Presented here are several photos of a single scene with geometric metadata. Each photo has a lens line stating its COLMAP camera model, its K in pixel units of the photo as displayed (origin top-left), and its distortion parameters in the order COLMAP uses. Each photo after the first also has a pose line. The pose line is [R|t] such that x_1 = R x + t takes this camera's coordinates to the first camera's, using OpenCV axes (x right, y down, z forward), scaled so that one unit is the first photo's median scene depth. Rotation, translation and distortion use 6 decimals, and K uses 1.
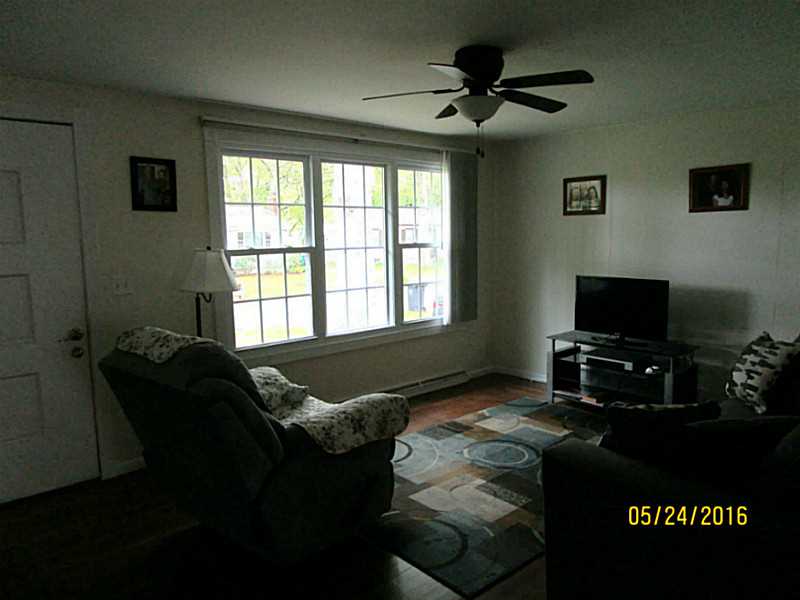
lens RADIAL K [[568.7, 0, 400.0], [0, 568.7, 300.0], [0, 0, 1]] dist [-0.030813, 0.003624]
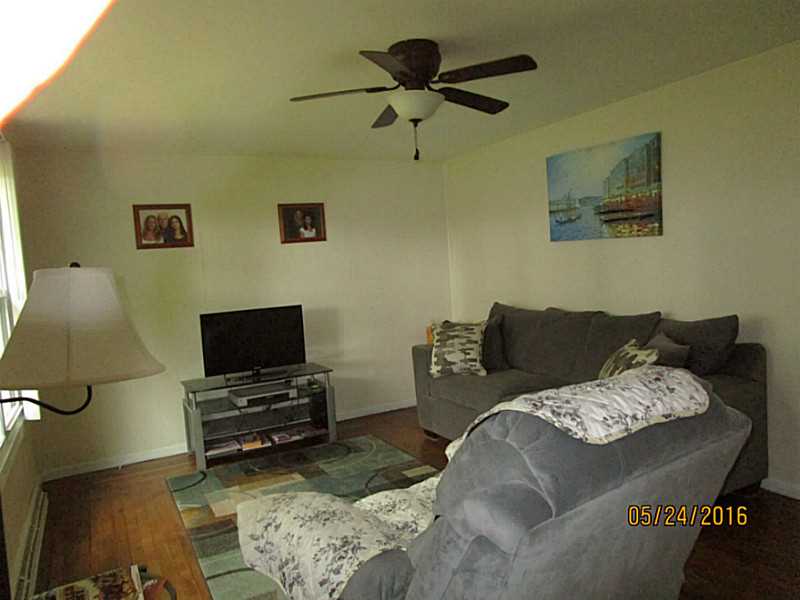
lens RADIAL K [[568.7, 0, 400.0], [0, 568.7, 300.0], [0, 0, 1]] dist [-0.030813, 0.003624]
pose [[0.237567, -0.067292, 0.969038, -0.501242], [0.177076, 0.983882, 0.024911, -0.035990], [-0.955095, 0.165675, 0.245653, 0.538283]]
